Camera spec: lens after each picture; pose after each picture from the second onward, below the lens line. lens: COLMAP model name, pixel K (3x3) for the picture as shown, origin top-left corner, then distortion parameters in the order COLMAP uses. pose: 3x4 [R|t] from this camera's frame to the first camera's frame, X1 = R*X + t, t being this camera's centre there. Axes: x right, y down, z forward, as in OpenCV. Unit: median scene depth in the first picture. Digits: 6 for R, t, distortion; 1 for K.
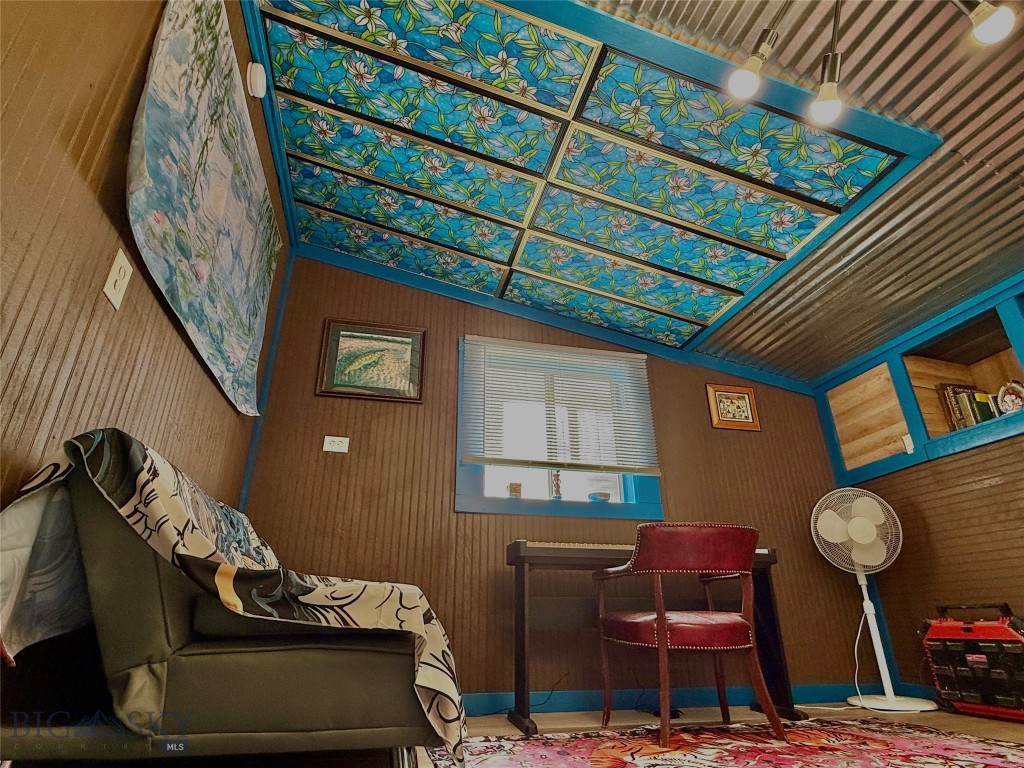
lens RADIAL K [[548.7, 0, 512.0], [0, 548.7, 384.0], [0, 0, 1]] dist [0.001865, -0.000129]
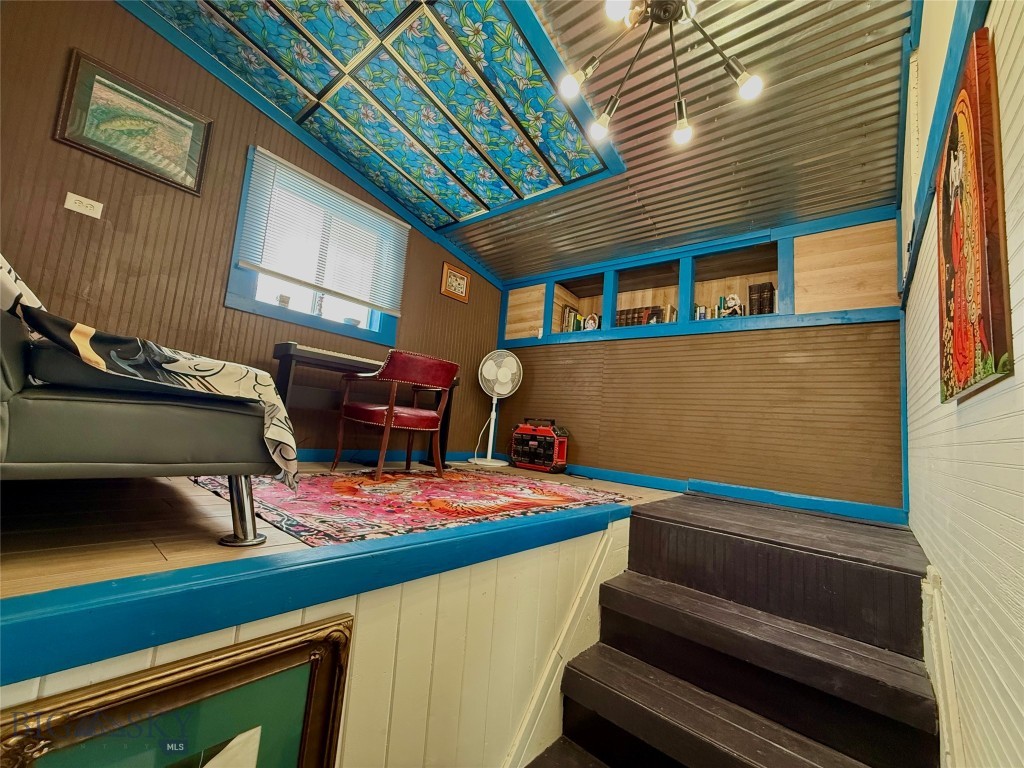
lens RADIAL K [[409.5, 0, 510.7], [0, 409.5, 382.3], [0, 0, 1]] dist [0.001048, 0.000059]
pose [[0.797395, 0.140613, 0.586847, -0.104007], [-0.325175, 0.919332, 0.221563, -0.005246], [-0.508352, -0.367501, 0.778795, -0.028050]]
